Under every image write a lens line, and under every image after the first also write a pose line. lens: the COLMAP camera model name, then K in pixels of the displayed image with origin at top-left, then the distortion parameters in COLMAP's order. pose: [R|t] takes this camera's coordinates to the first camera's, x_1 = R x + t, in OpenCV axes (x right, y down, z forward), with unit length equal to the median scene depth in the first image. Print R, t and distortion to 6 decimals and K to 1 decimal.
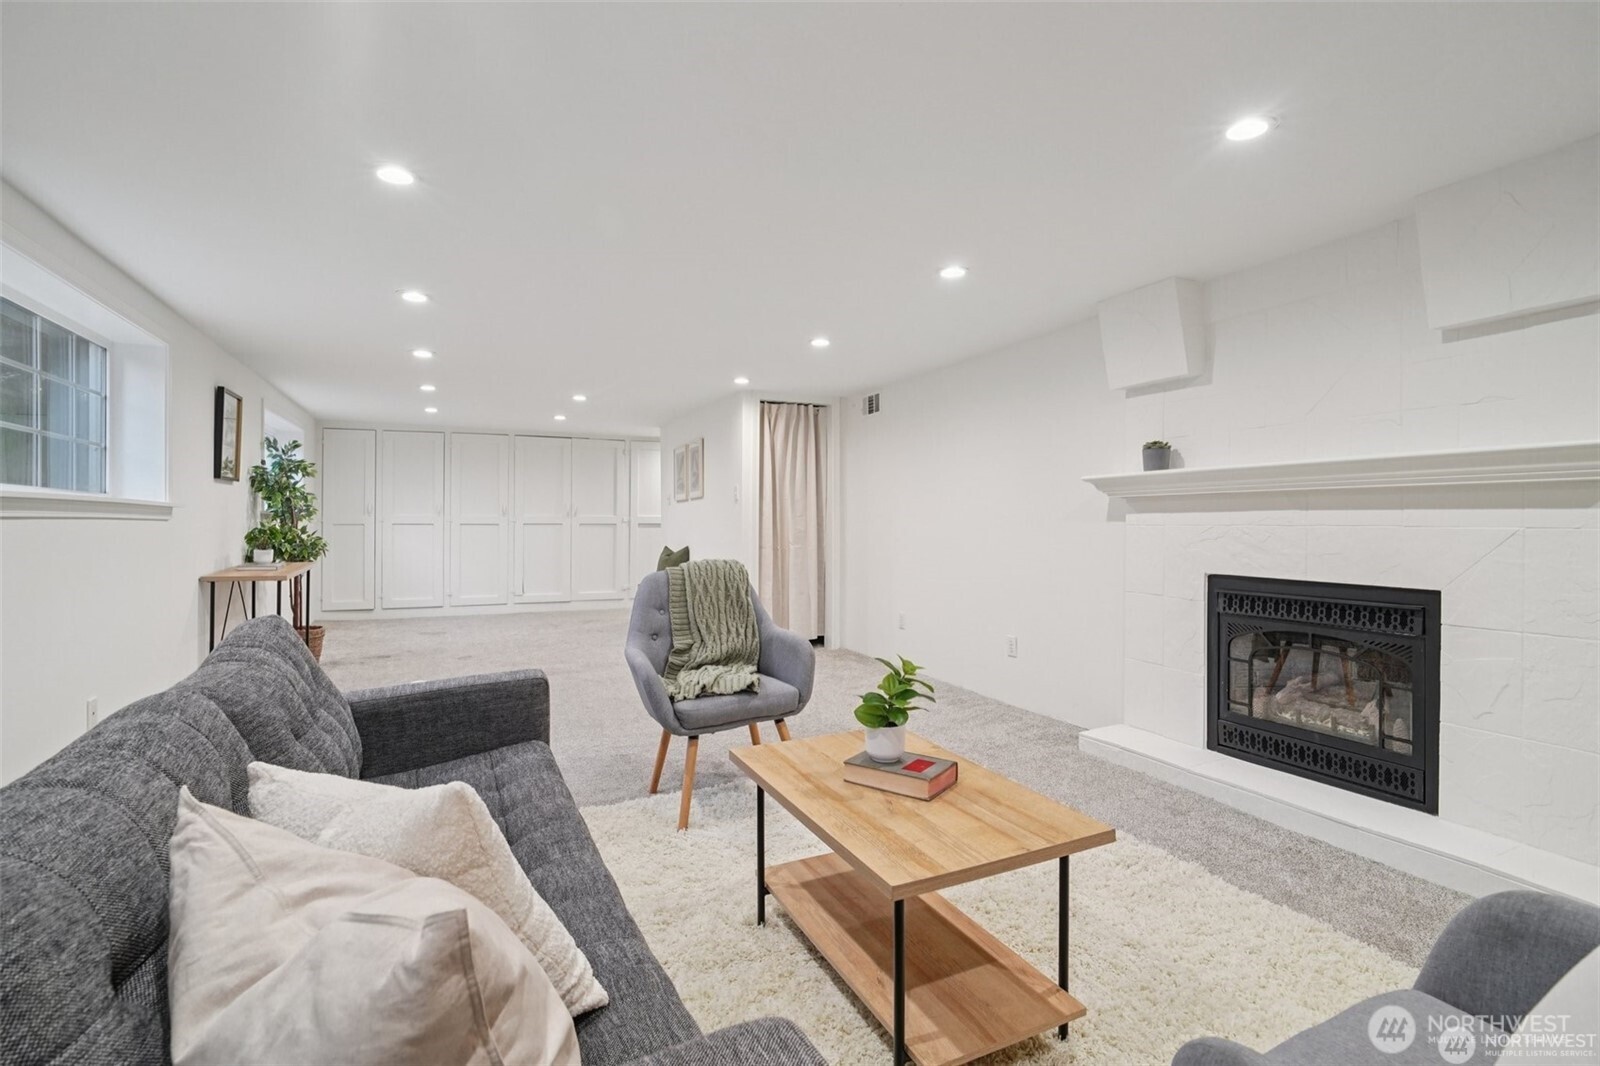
lens RADIAL K [[750.7, 0, 800.8], [0, 750.7, 525.0], [0, 0, 1]] dist [-0.005555, -0.000398]
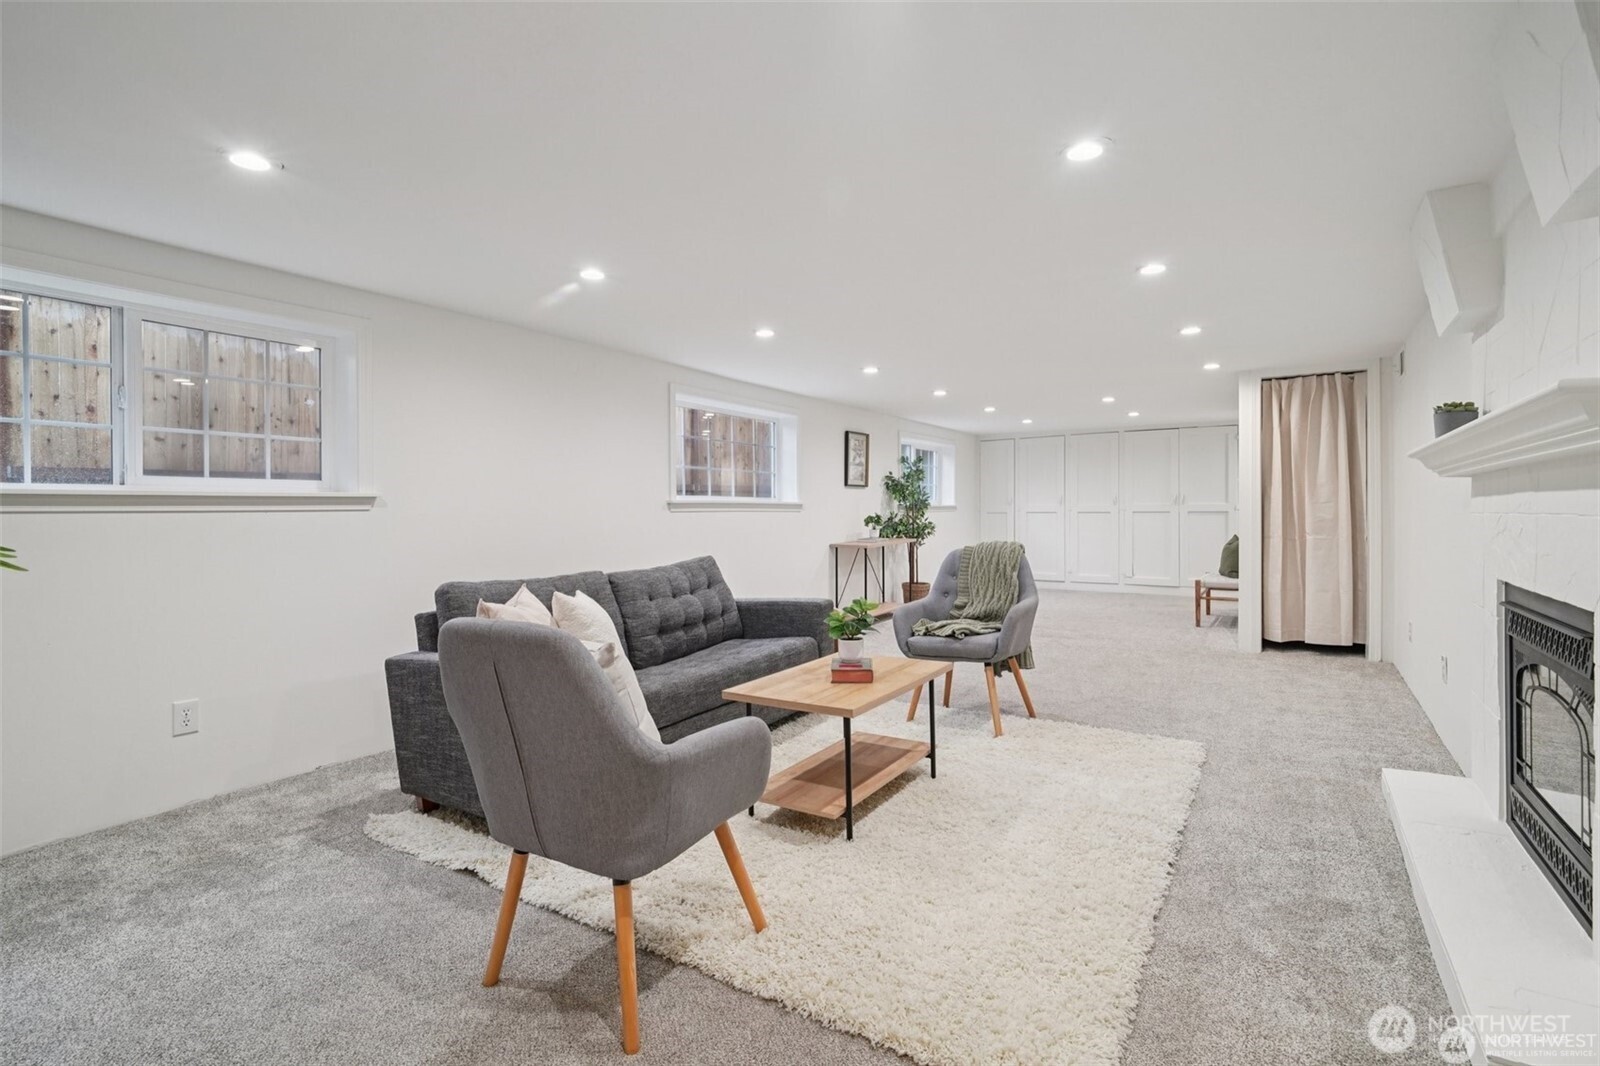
lens RADIAL K [[750.7, 0, 806.0], [0, 750.7, 520.0], [0, 0, 1]] dist [-0.005555, -0.000398]
pose [[0.526280, 0.004898, -0.850297, 0.756108], [0.004276, 0.999956, 0.008406, -0.001952], [0.850300, -0.008059, 0.526236, 0.044083]]
